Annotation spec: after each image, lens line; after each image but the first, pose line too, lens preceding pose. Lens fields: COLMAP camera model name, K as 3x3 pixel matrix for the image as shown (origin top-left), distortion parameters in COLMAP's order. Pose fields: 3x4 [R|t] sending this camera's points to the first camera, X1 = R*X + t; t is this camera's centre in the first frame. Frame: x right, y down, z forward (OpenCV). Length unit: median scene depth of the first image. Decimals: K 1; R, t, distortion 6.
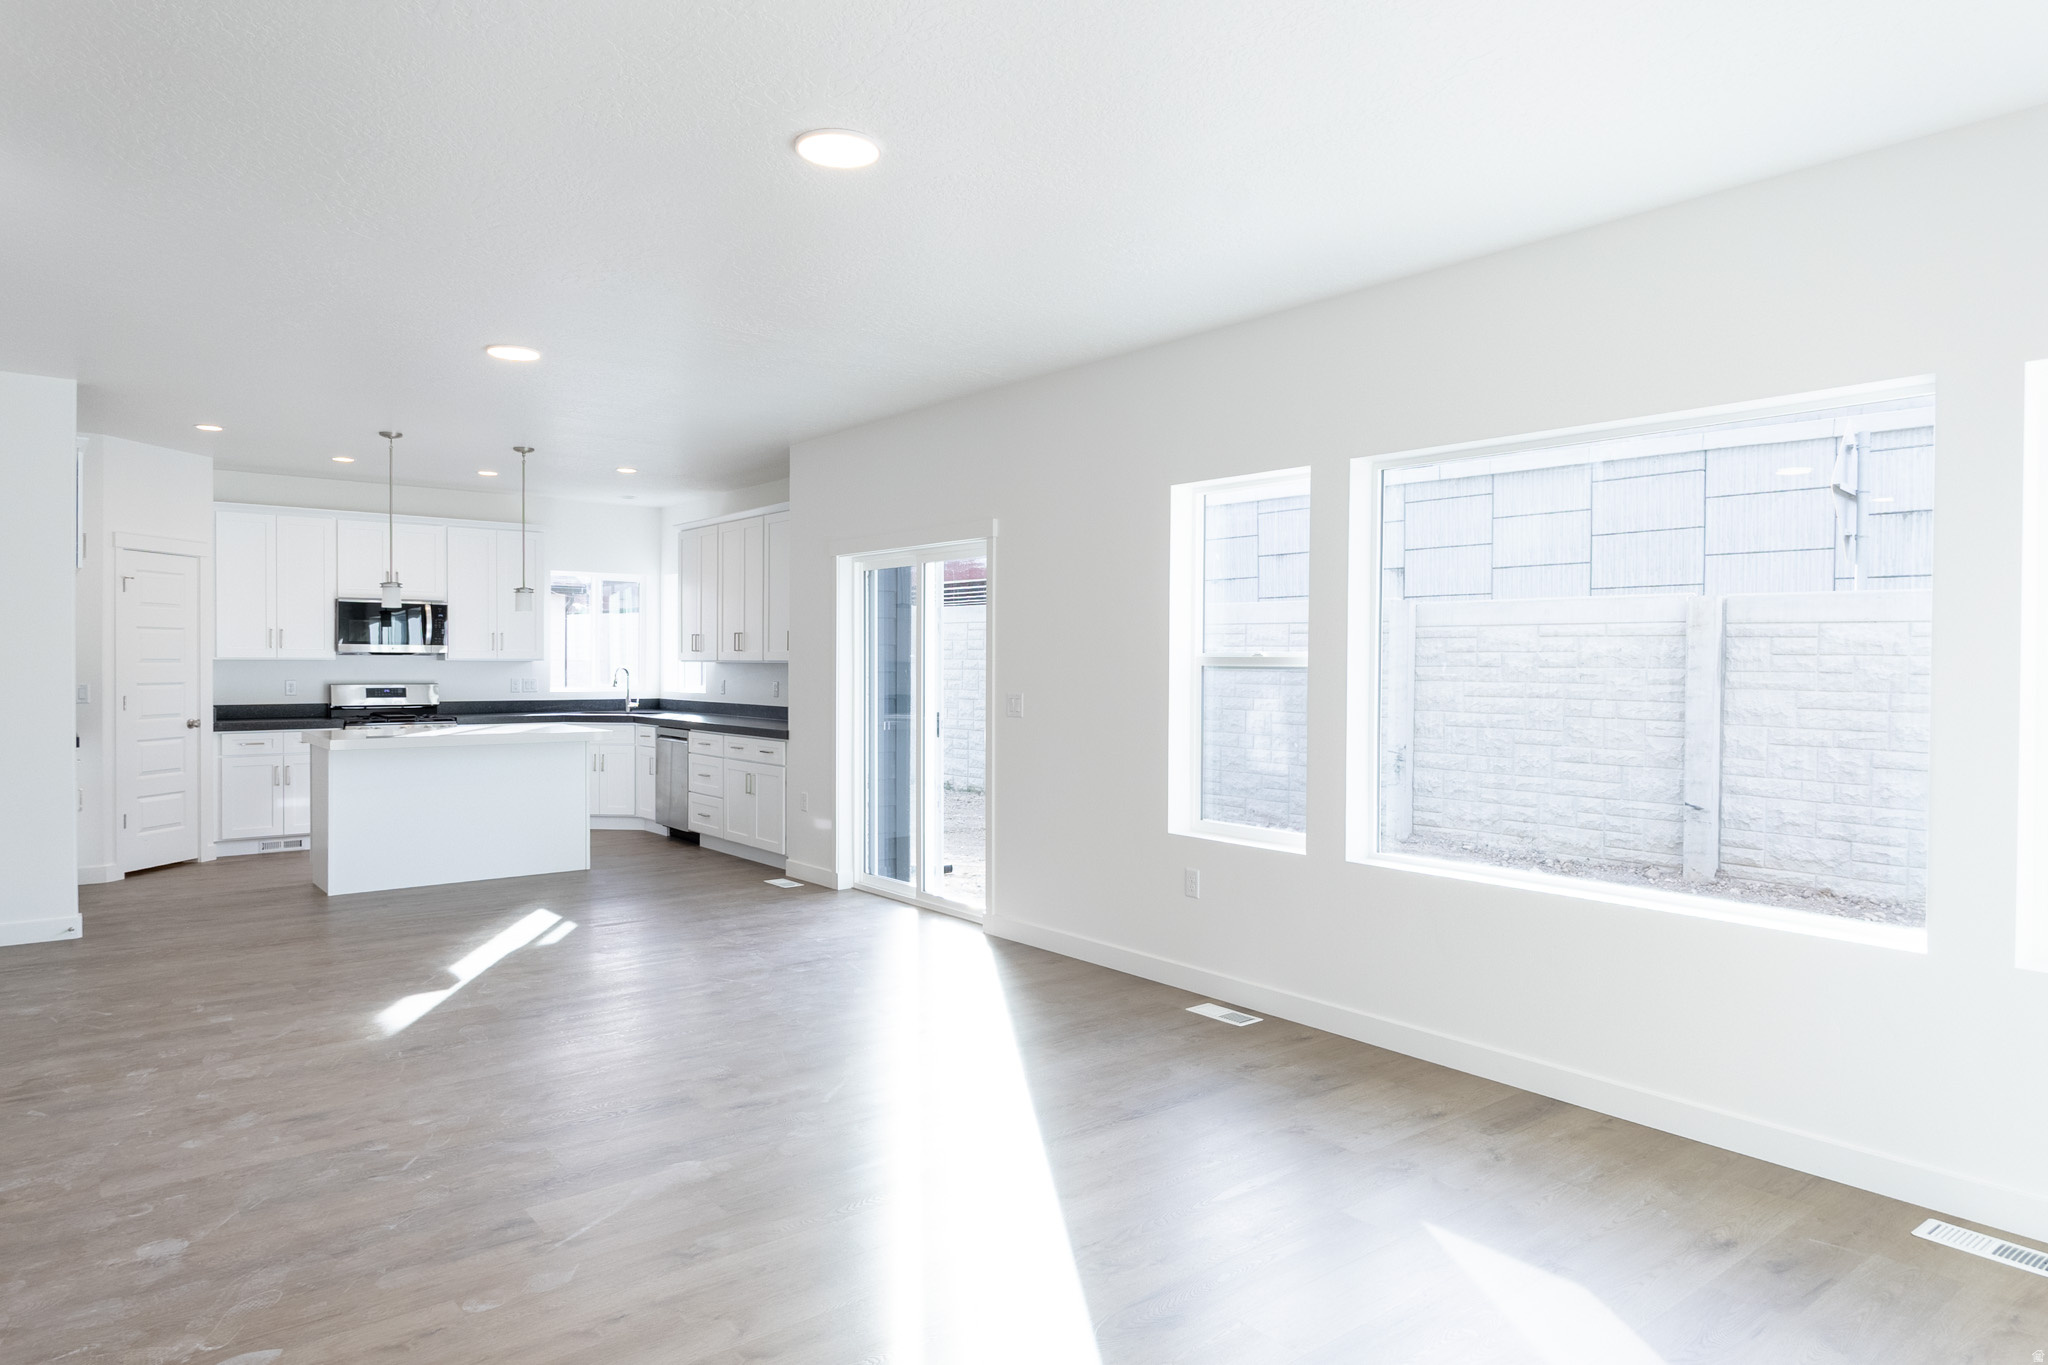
lens RADIAL K [[1236.0, 0, 1028.2], [0, 1236.0, 676.5], [0, 0, 1]] dist [0.003677, 0.000123]
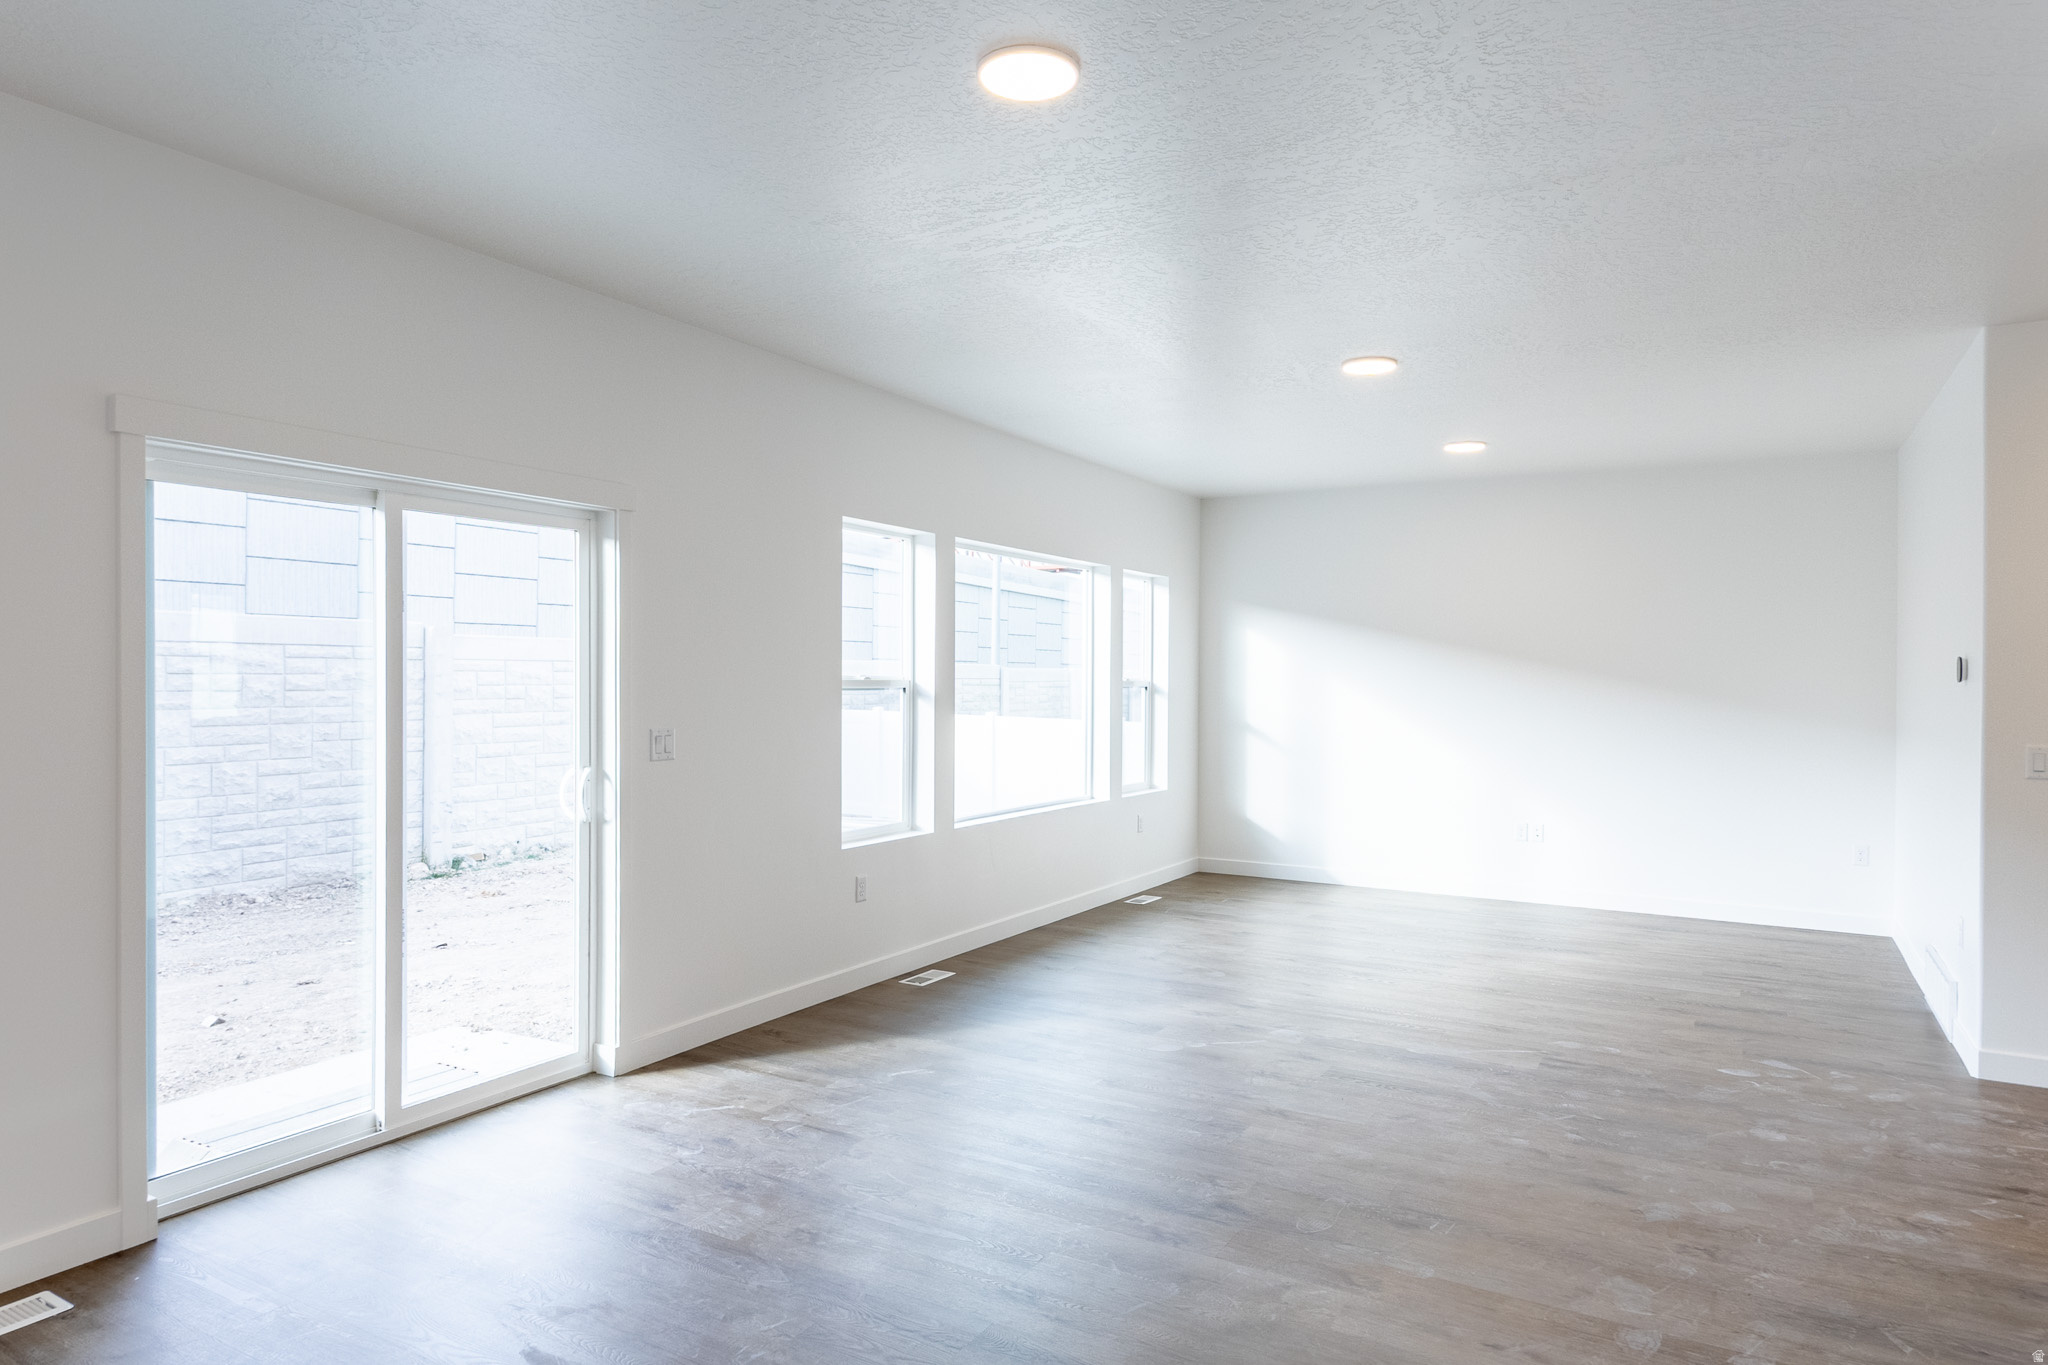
lens RADIAL K [[1184.4, 0, 1024.0], [0, 1184.4, 682.5], [0, 0, 1]] dist [-0.030138, 0.000048]
pose [[-0.332747, -0.009527, 0.942968, -0.920403], [0.012926, 0.999809, 0.014662, -0.028865], [-0.942928, 0.017068, -0.332560, 1.237702]]
